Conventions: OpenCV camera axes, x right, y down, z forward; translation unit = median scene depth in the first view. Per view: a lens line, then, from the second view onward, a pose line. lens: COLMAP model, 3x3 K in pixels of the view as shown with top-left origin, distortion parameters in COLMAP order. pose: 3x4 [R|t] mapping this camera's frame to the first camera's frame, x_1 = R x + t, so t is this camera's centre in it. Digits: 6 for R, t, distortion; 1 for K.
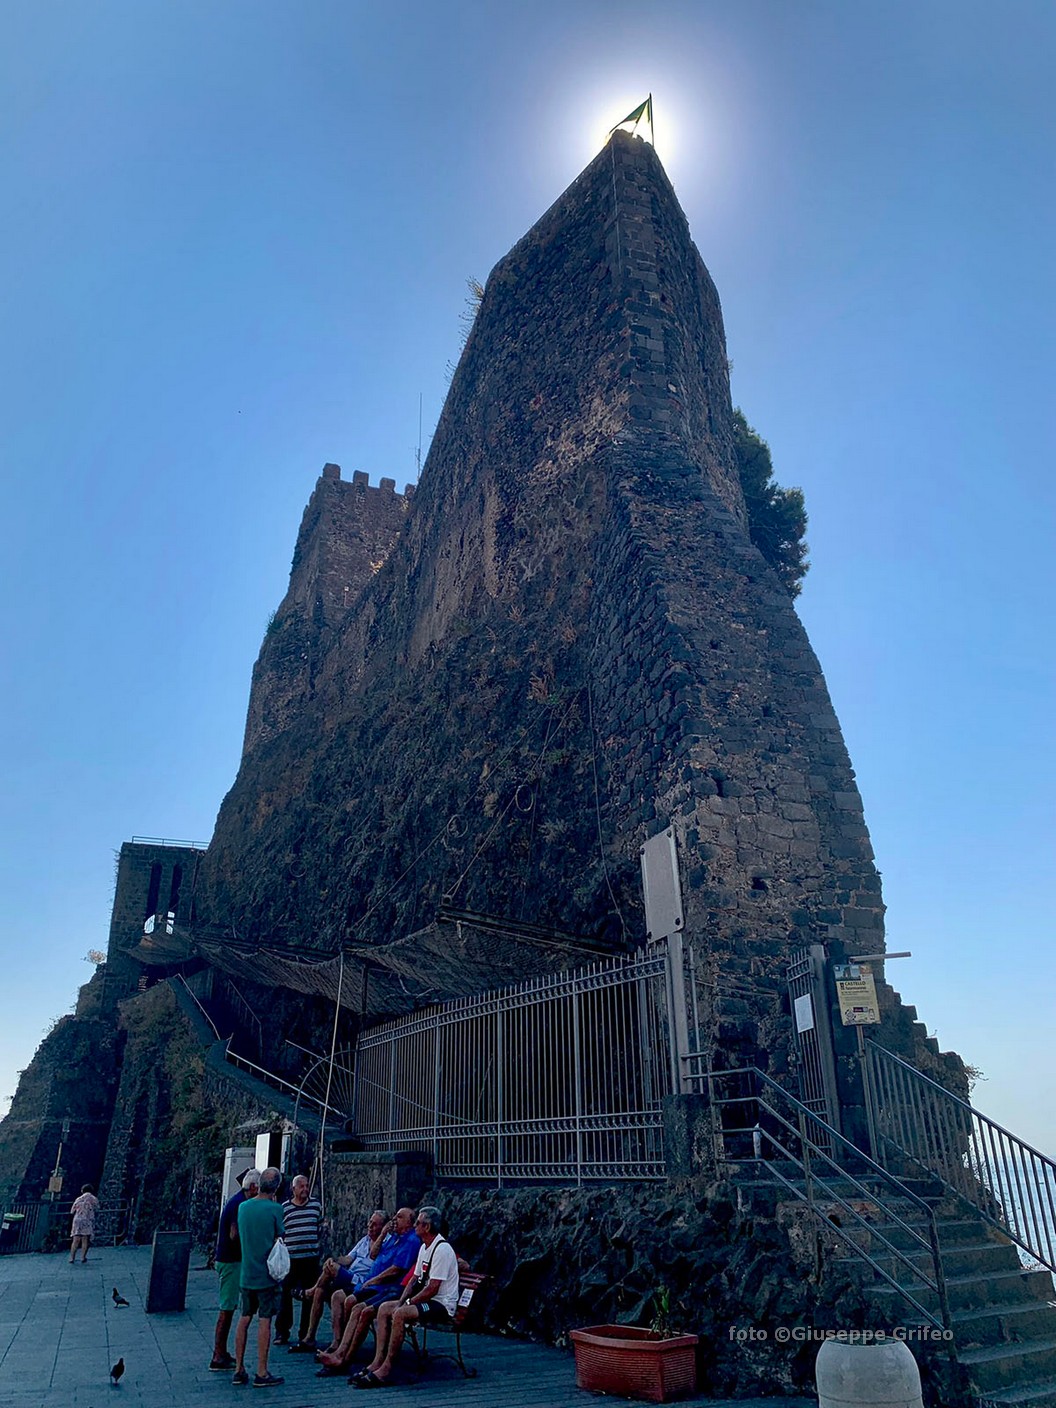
lens RADIAL K [[1079.8, 0, 526.1], [0, 1079.8, 691.4], [0, 0, 1]] dist [0.081467, -0.009230]
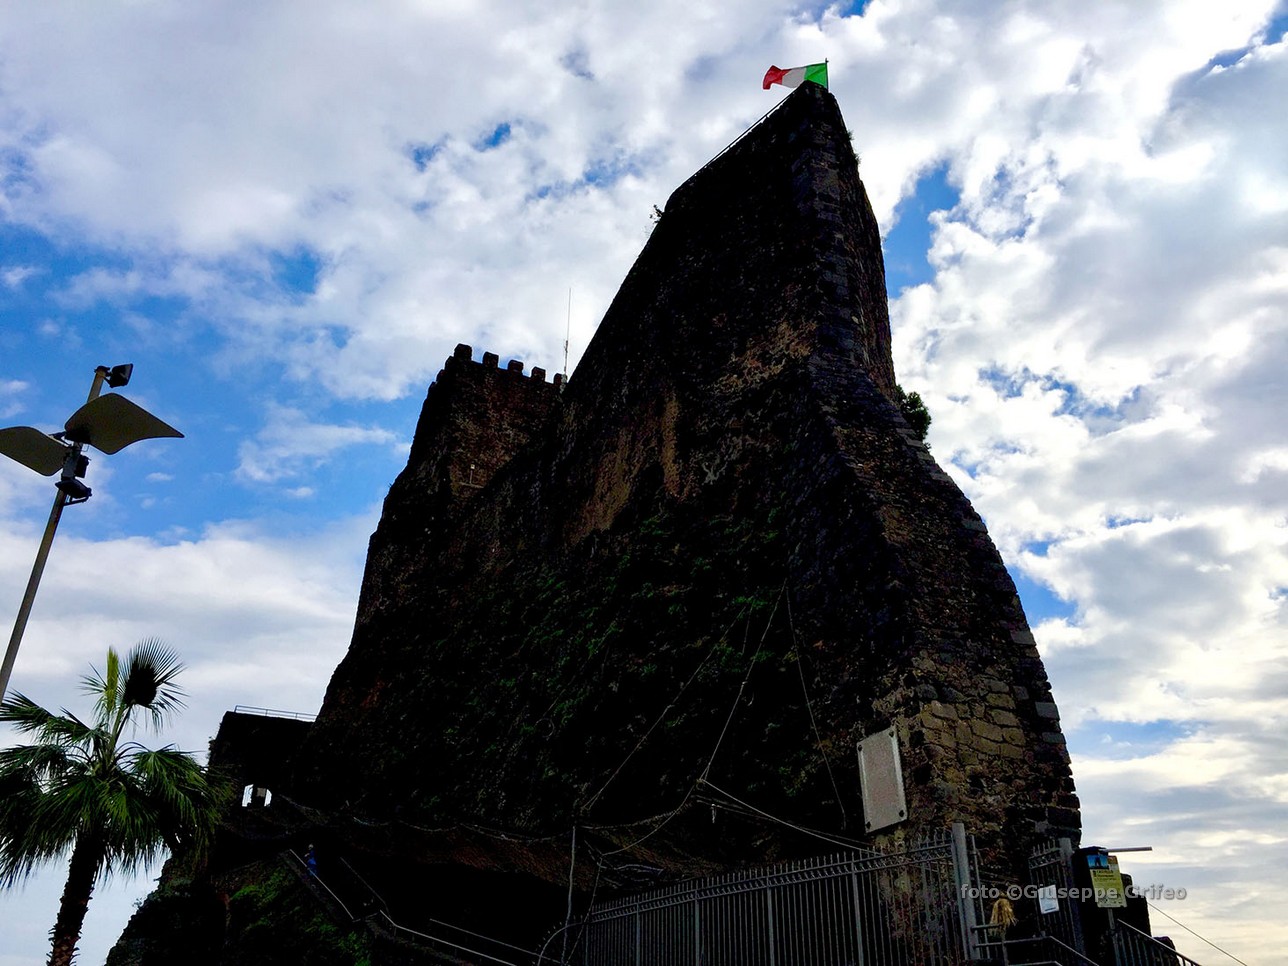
lens RADIAL K [[1109.5, 0, 647.3], [0, 1109.5, 486.4], [0, 0, 1]] dist [0.063803, -0.029323]
pose [[0.997488, 0.051614, 0.048521, -0.174393], [-0.047940, 0.996100, -0.074068, -0.023389], [-0.052154, 0.071556, 0.996072, -0.144283]]
